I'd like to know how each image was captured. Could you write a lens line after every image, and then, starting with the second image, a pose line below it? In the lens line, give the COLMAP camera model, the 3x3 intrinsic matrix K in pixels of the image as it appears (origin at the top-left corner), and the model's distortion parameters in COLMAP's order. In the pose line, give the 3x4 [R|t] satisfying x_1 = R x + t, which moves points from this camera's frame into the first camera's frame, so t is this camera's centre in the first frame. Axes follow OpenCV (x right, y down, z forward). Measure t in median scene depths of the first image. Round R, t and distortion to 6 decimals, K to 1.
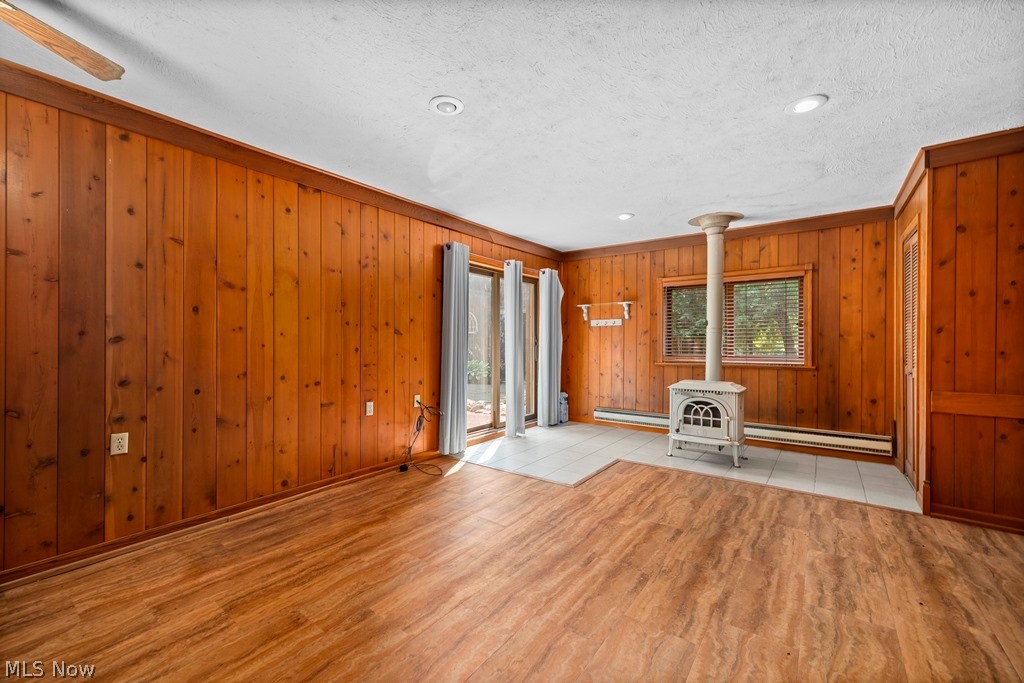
lens RADIAL K [[395.3, 0, 512.0], [0, 395.3, 341.5], [0, 0, 1]] dist [-0.000087, -0.000247]
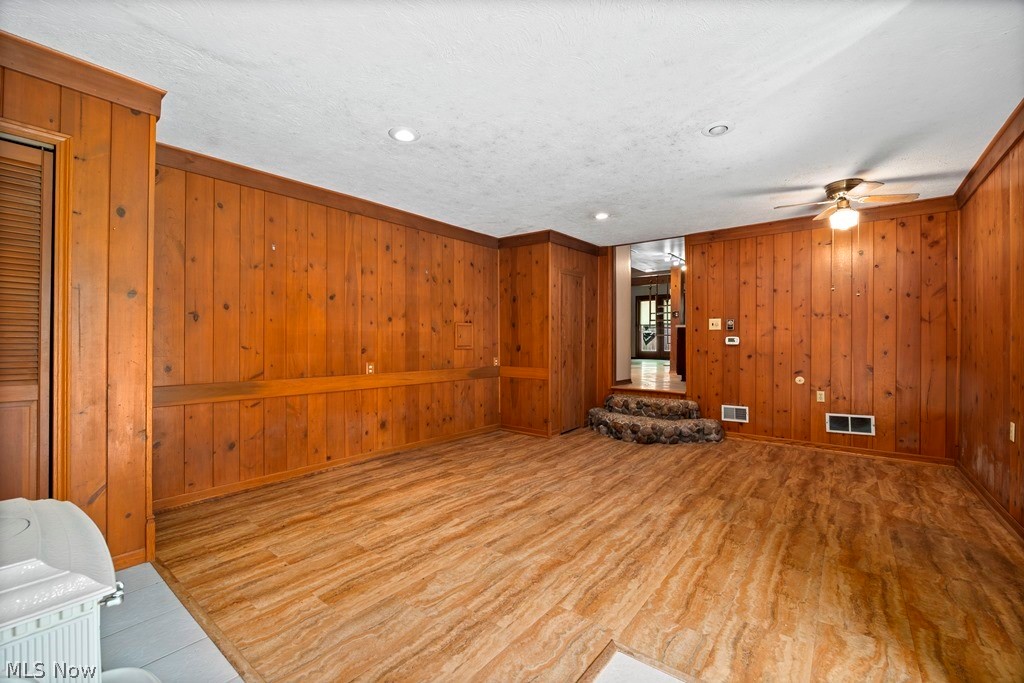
lens RADIAL K [[427.5, 0, 512.0], [0, 427.5, 341.5], [0, 0, 1]] dist [0.000057, -0.000063]
pose [[-0.999860, -0.002533, 0.016532, 0.377092], [-0.002536, 0.999997, -0.000184, 0.008422], [-0.016531, -0.000226, -0.999863, 2.116715]]
